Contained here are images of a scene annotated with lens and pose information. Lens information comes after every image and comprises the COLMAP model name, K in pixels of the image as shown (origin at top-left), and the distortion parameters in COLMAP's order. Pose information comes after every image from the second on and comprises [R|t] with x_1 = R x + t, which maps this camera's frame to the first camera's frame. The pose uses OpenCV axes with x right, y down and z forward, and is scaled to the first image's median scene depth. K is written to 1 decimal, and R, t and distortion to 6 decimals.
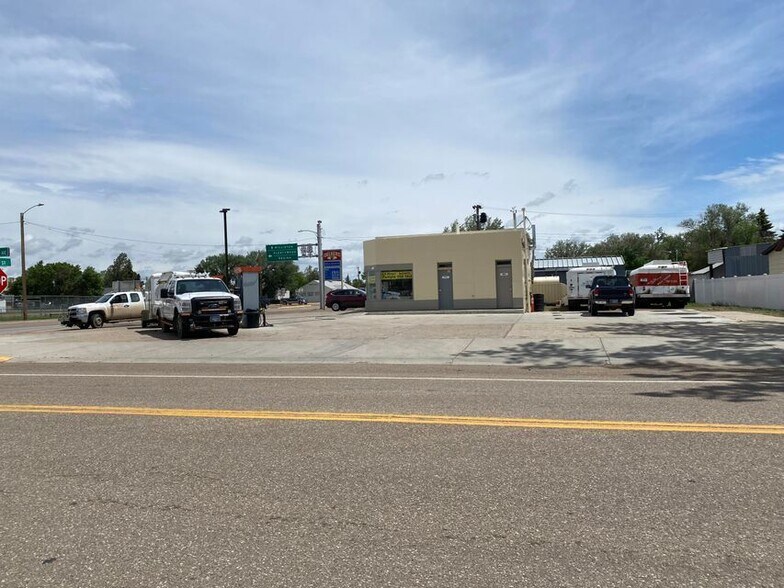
lens RADIAL K [[594.9, 0, 398.7], [0, 594.9, 292.0], [0, 0, 1]] dist [0.007093, -0.004502]
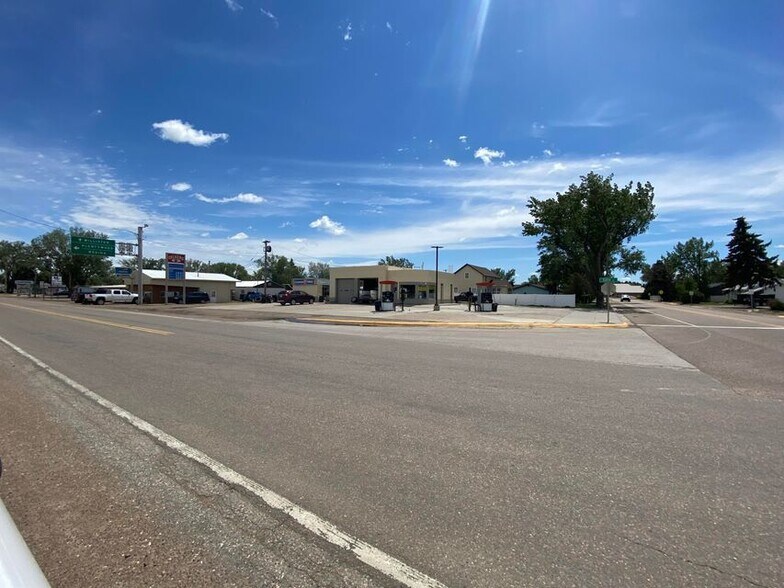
lens RADIAL K [[321.1, 0, 392.5], [0, 321.1, 292.5], [0, 0, 1]] dist [0.000406, 0.000063]
pose [[0.314487, 0.036039, 0.948577, -0.549228], [-0.026386, 0.999225, -0.029215, 0.013024], [-0.948895, -0.015841, 0.315194, 0.359135]]
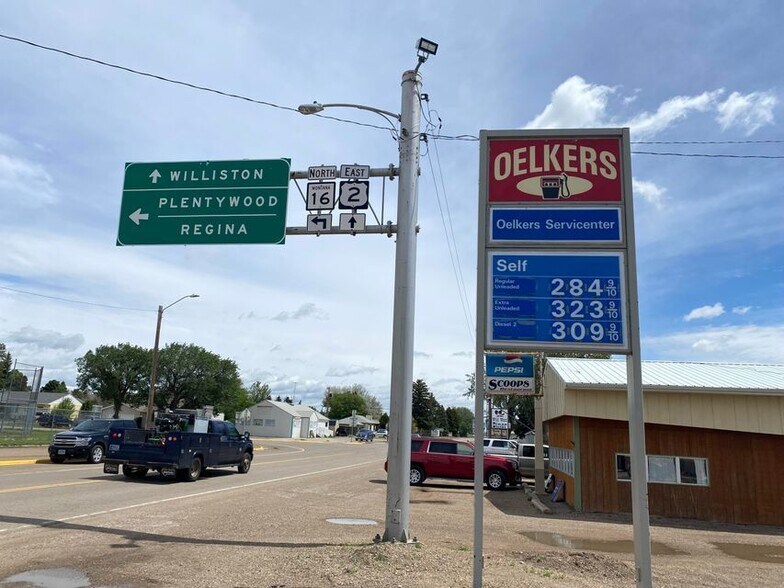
lens RADIAL K [[594.9, 0, 392.2], [0, 594.9, 291.5], [0, 0, 1]] dist [0.007093, -0.004502]
pose [[0.993516, 0.090510, 0.068802, -0.147100], [-0.072963, 0.971698, -0.224675, 0.000335], [-0.087190, 0.218199, 0.972002, 0.819479]]
